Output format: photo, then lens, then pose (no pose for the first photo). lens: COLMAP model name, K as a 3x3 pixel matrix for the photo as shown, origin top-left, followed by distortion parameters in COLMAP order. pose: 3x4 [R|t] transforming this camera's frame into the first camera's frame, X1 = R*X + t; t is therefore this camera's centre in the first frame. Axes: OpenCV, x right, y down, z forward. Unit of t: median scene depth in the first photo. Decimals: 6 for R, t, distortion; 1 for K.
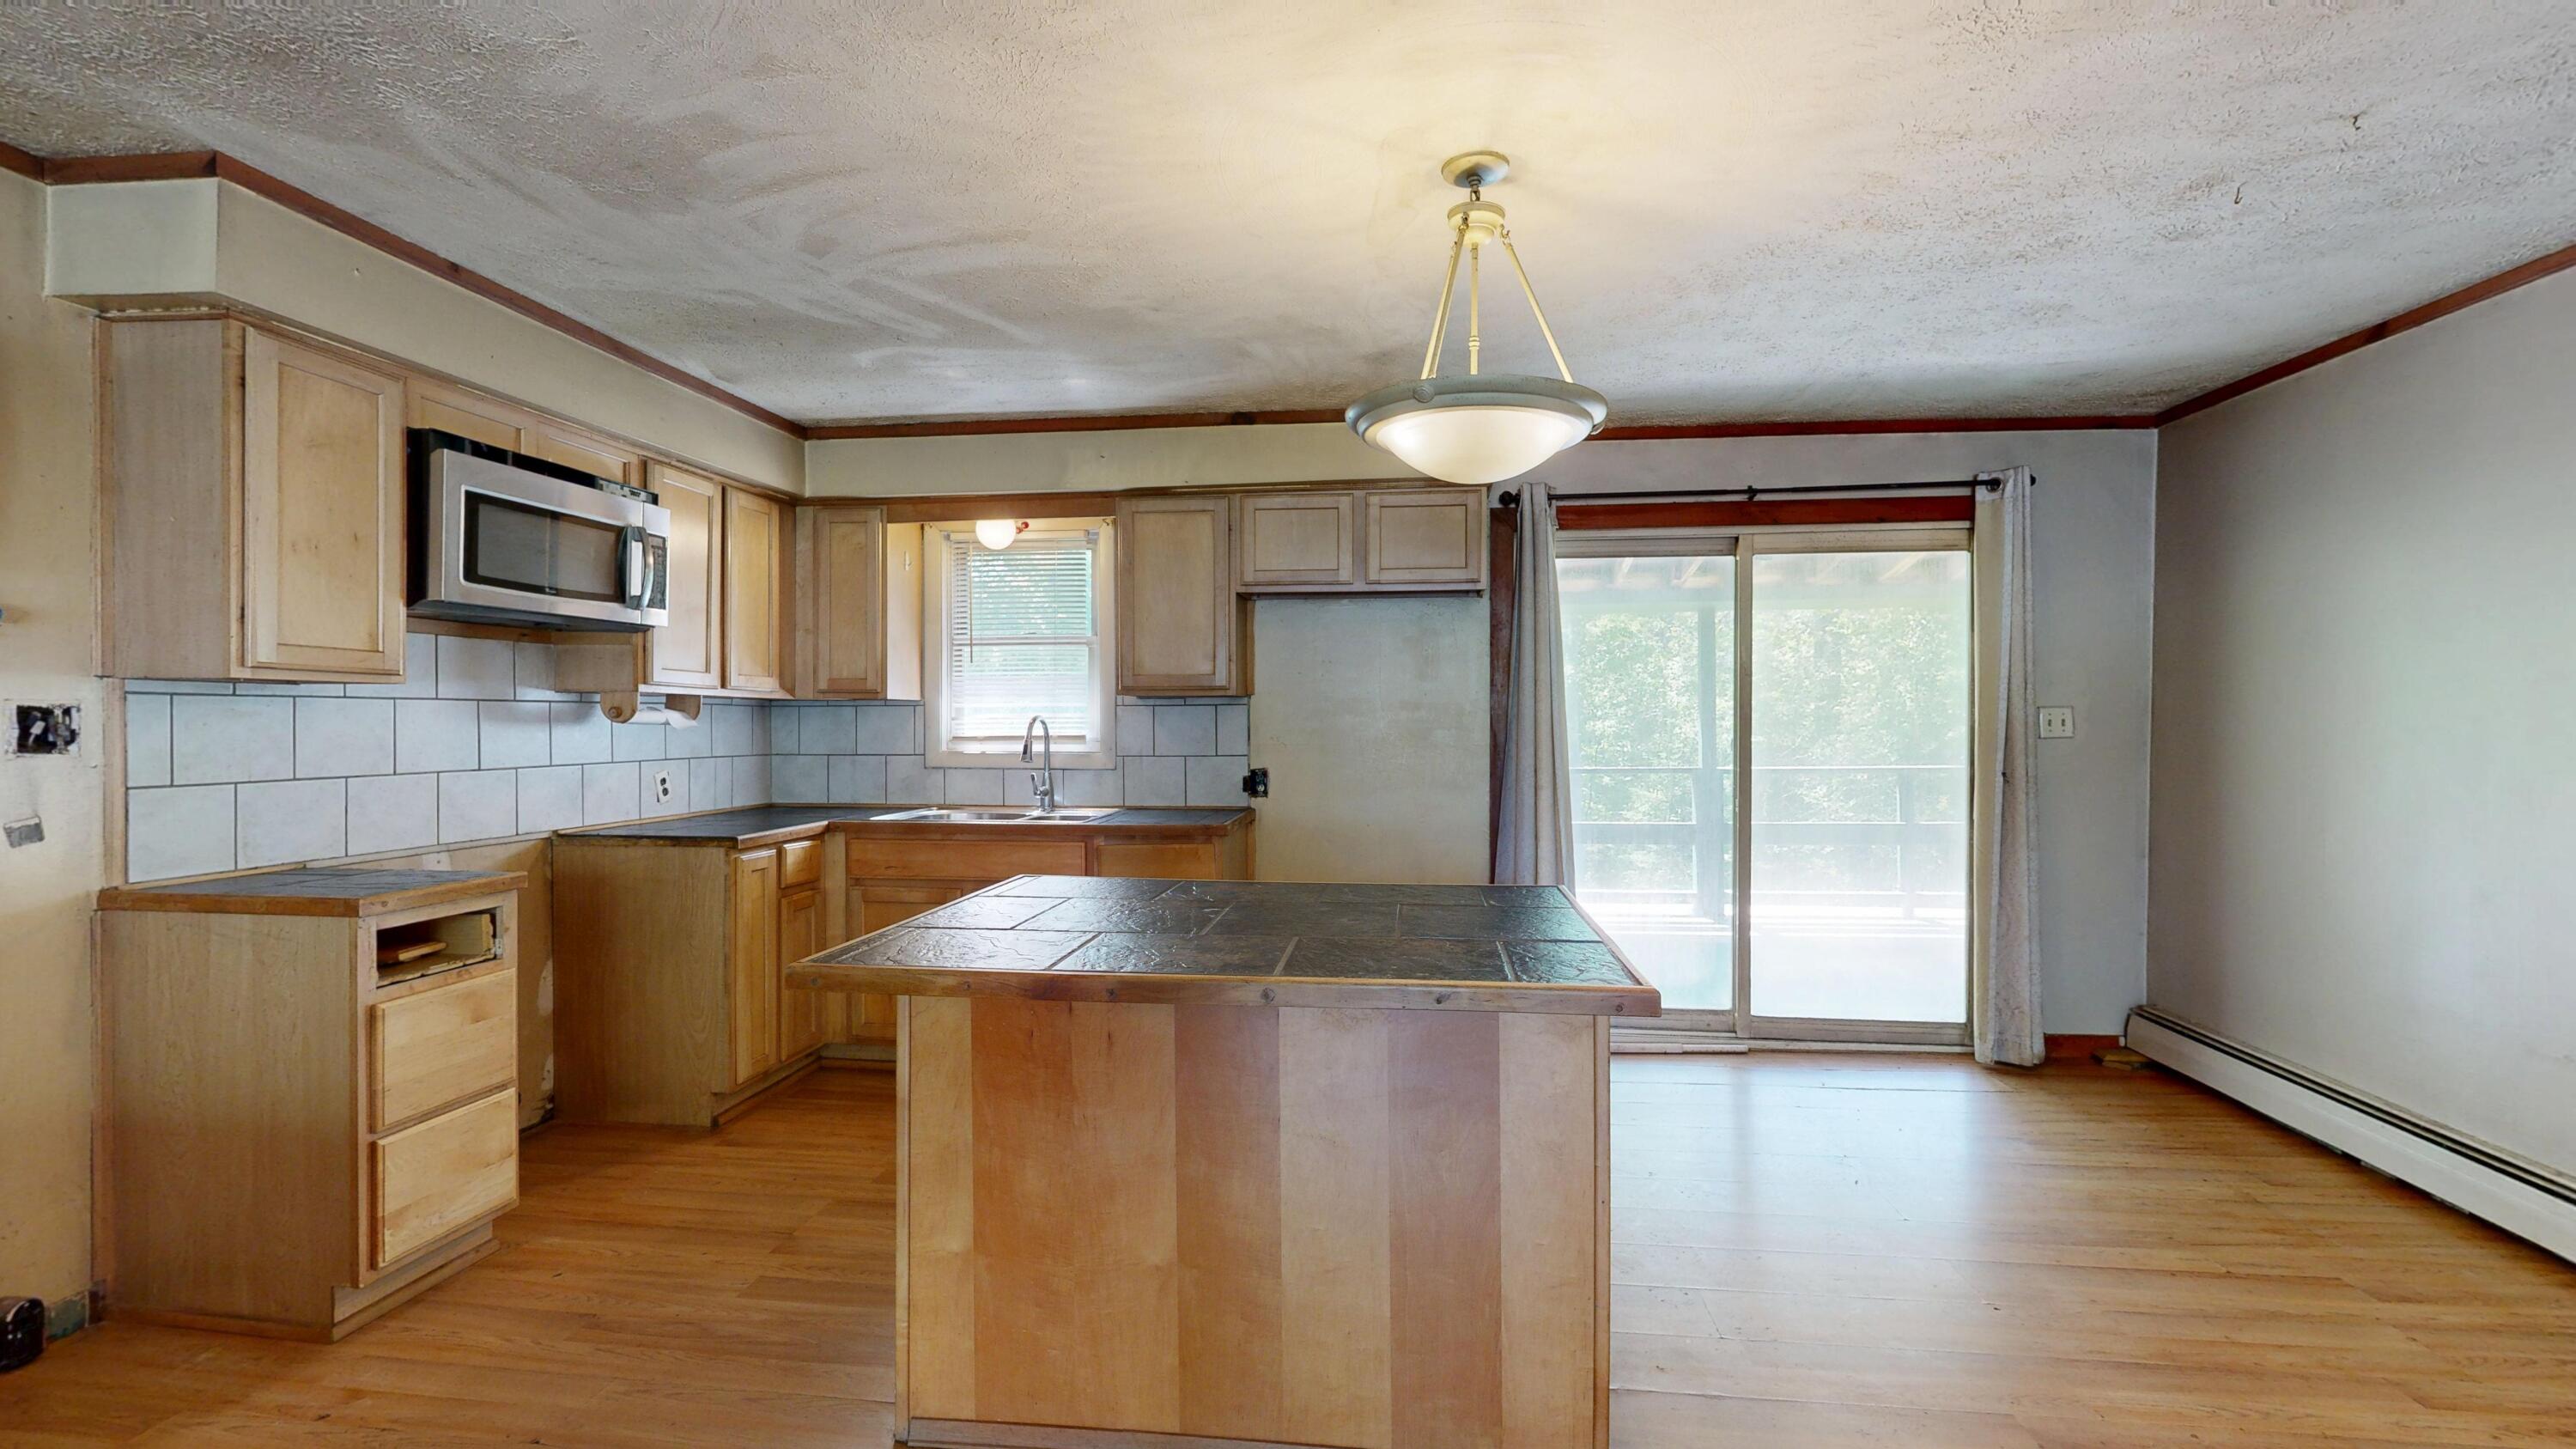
lens RADIAL K [[1073.6, 0, 1287.3], [0, 1073.6, 728.6], [0, 0, 1]] dist [0.001025, 0.000088]
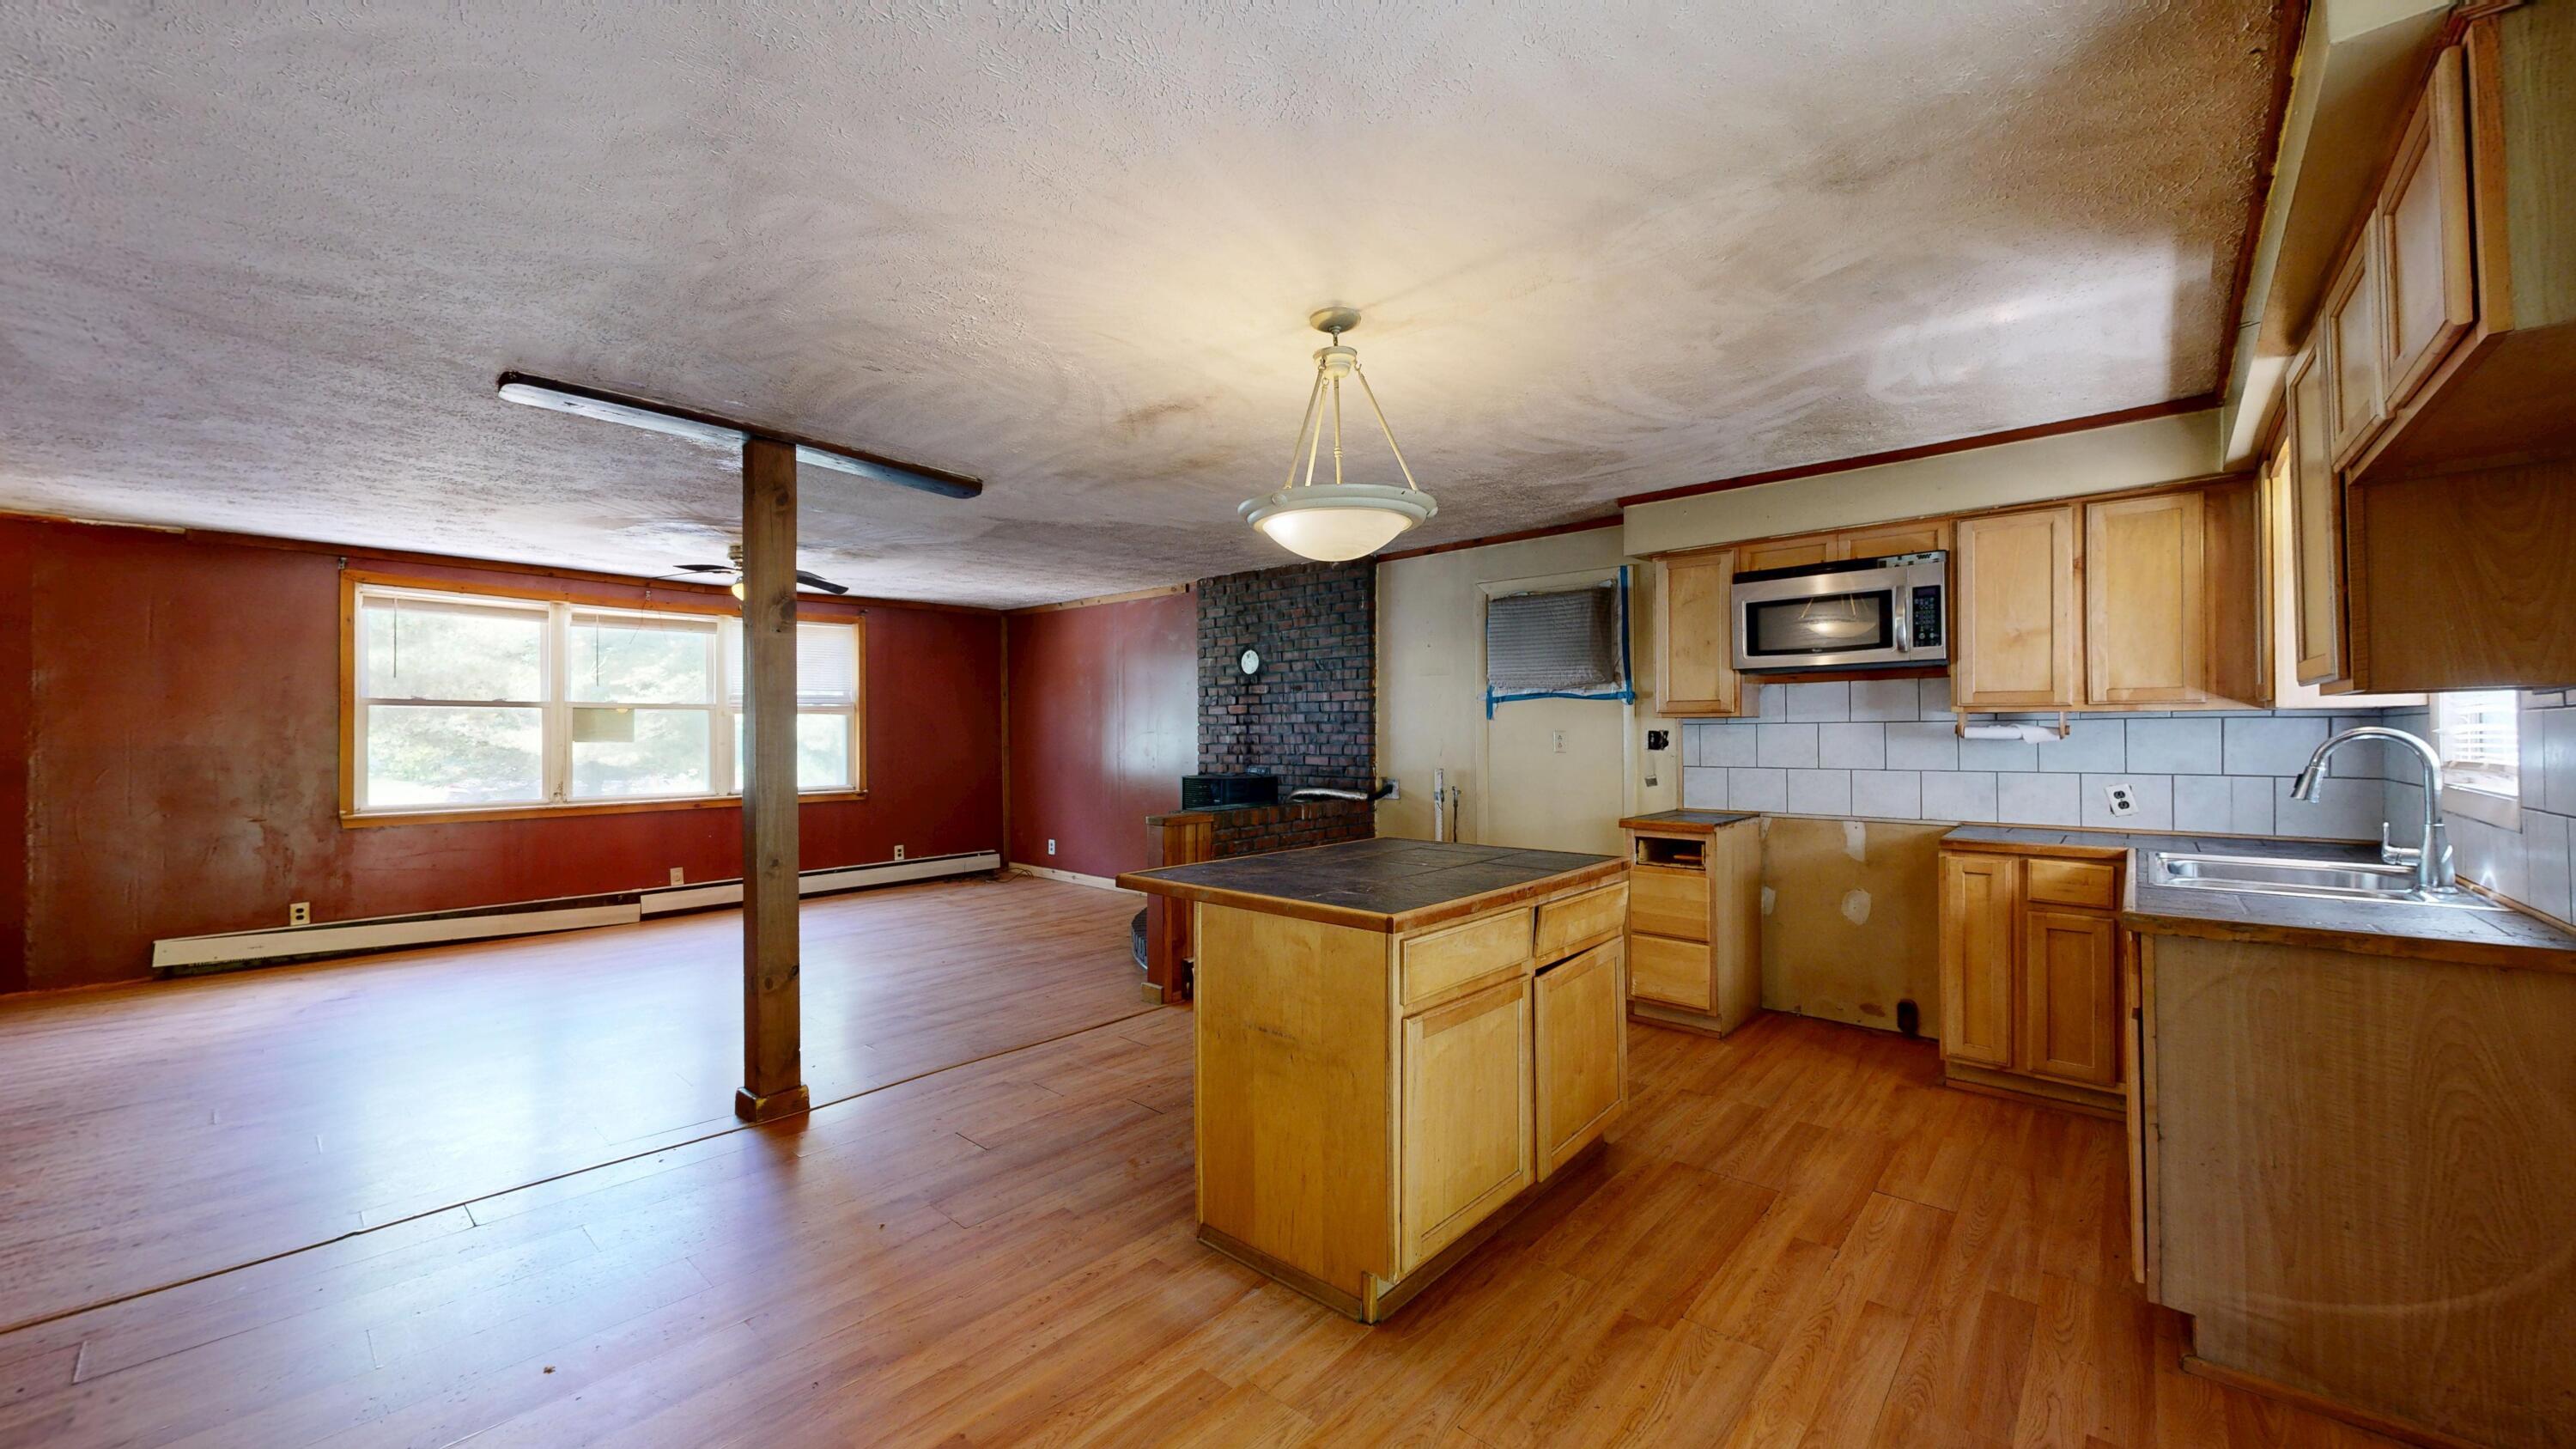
lens RADIAL K [[947.8, 0, 1286.4], [0, 947.8, 727.8], [0, 0, 1]] dist [0.000587, 0.000669]
pose [[-0.575366, -0.001168, -0.817895, 0.632049], [0.000809, 0.999998, -0.001998, -0.013929], [0.817896, -0.001811, -0.575364, 0.886840]]
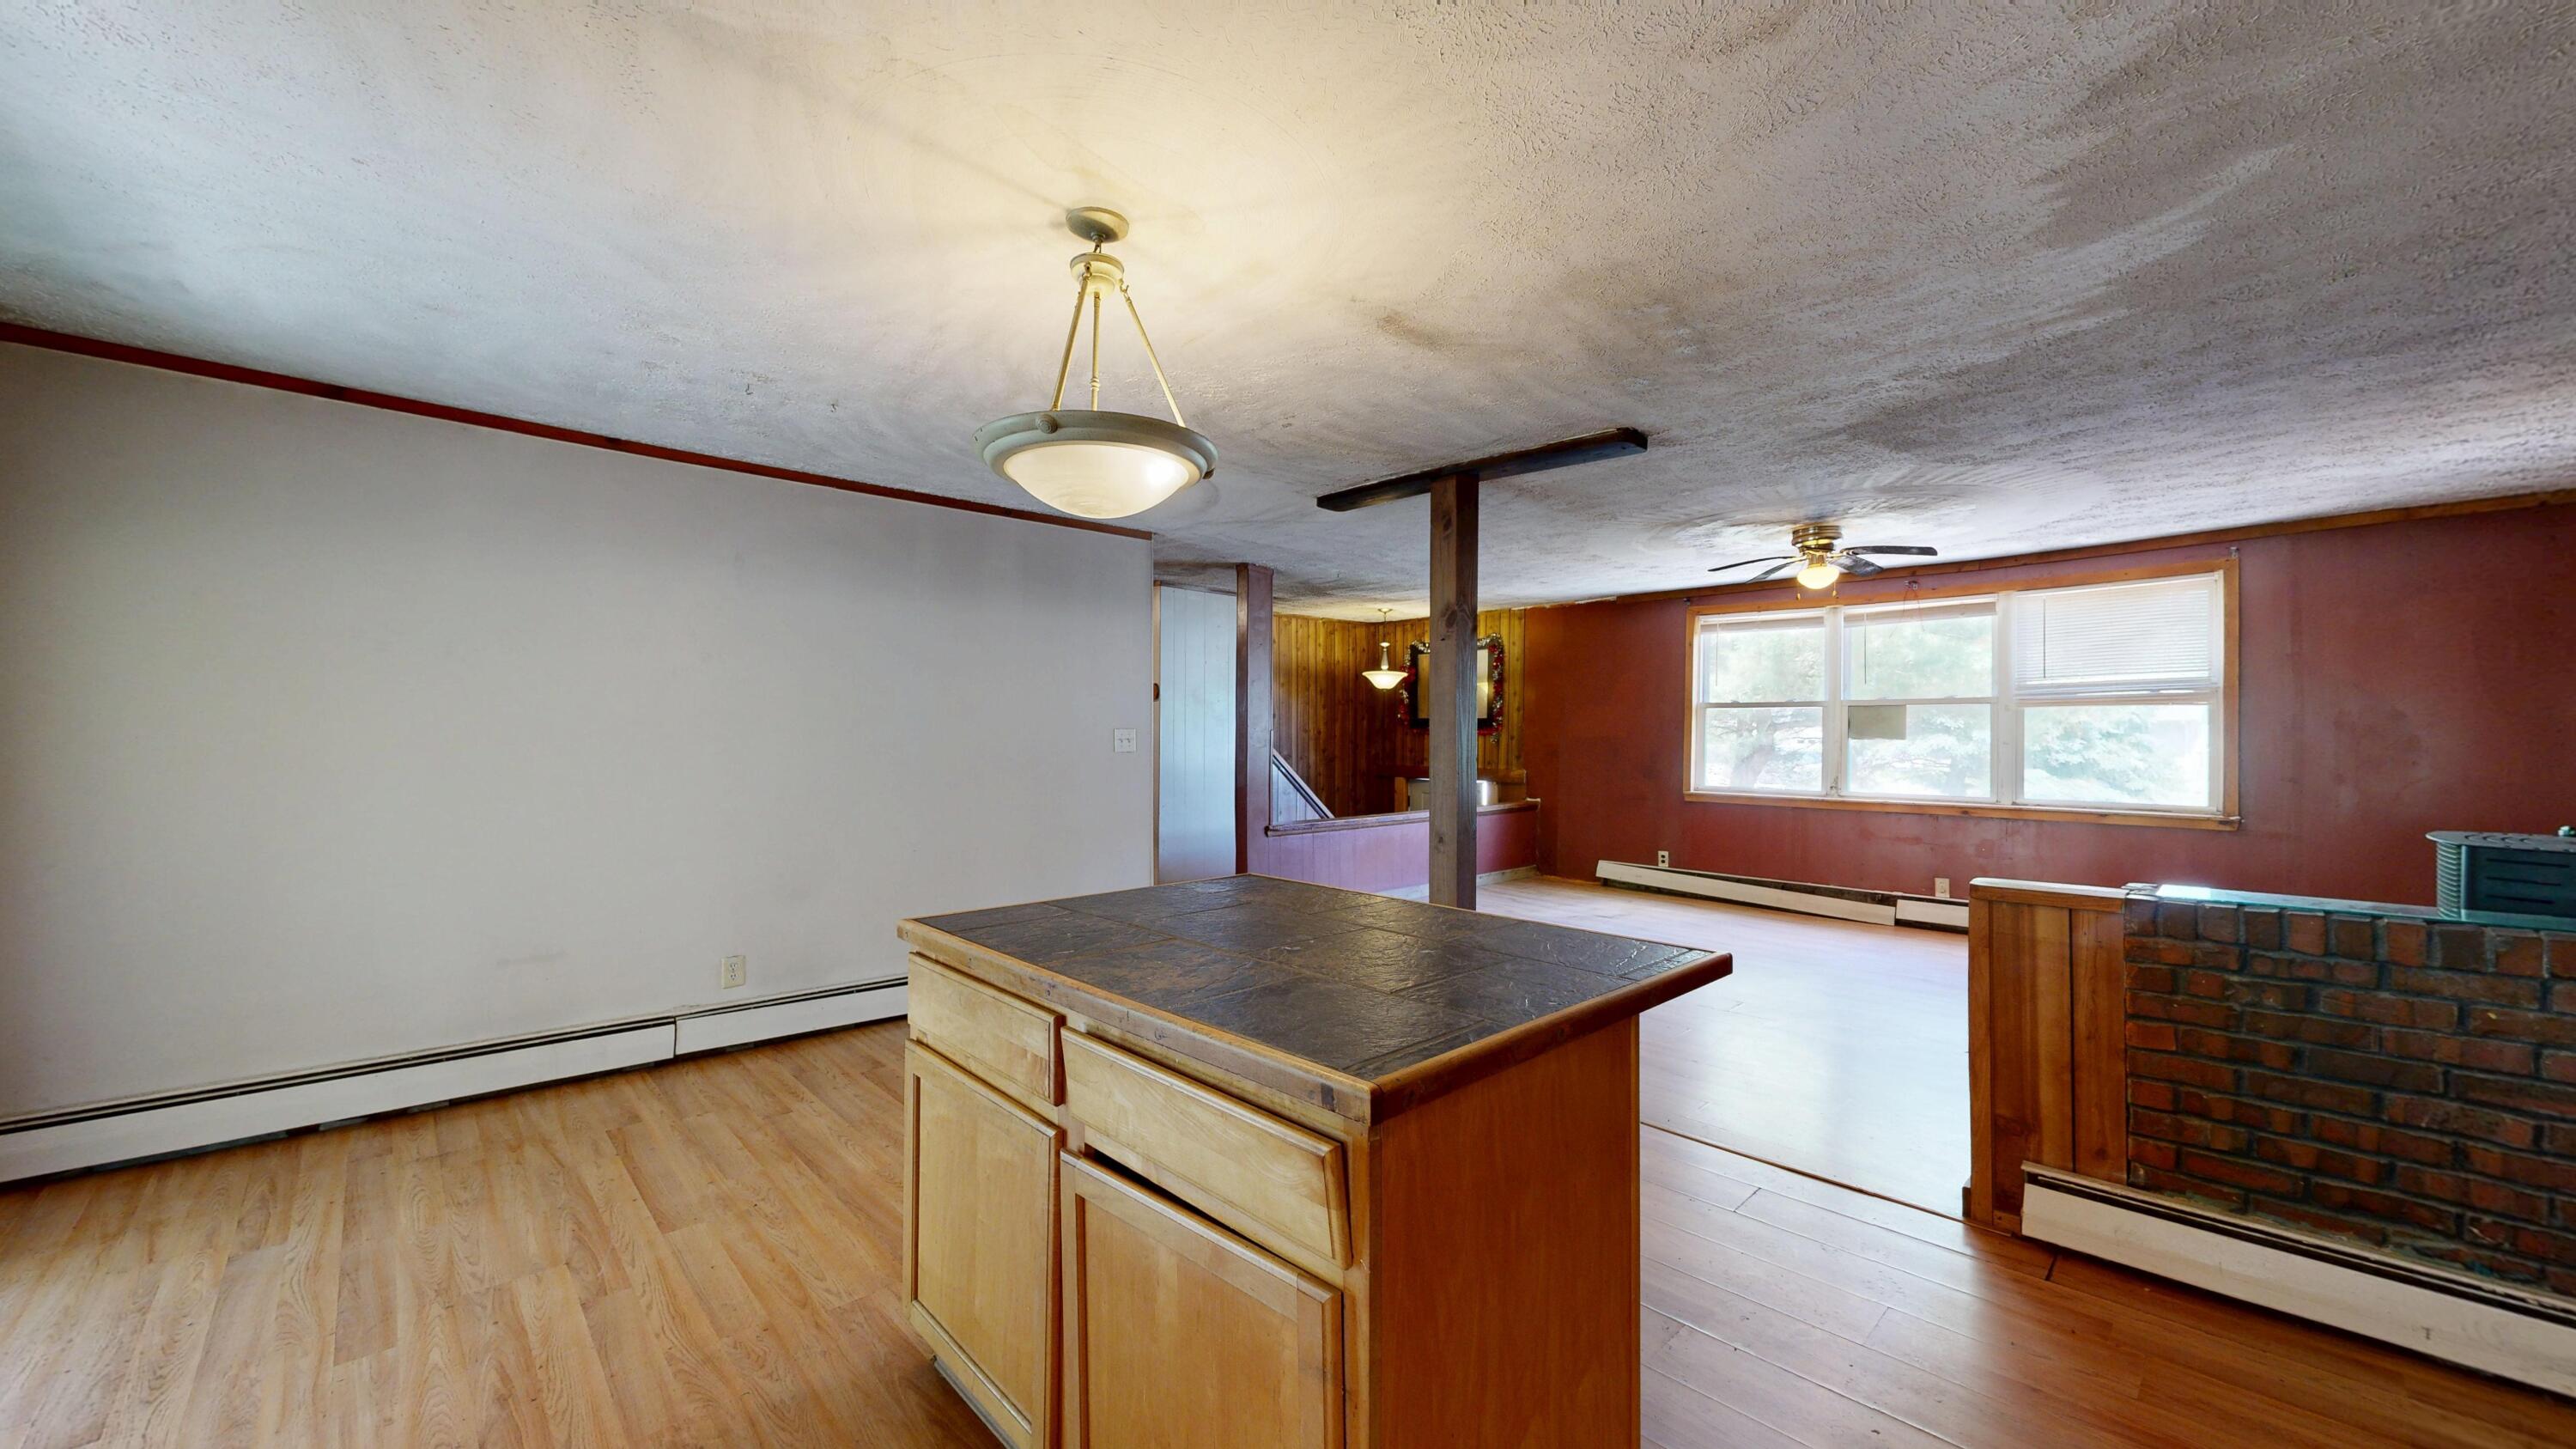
lens RADIAL K [[947.8, 0, 1292.0], [0, 947.8, 733.1], [0, 0, 1]] dist [0.000587, 0.000669]
pose [[-0.776300, -0.003052, 0.630357, -0.316461], [-0.000806, 0.999992, 0.003849, -0.009340], [-0.630364, 0.002480, -0.776296, 0.886678]]
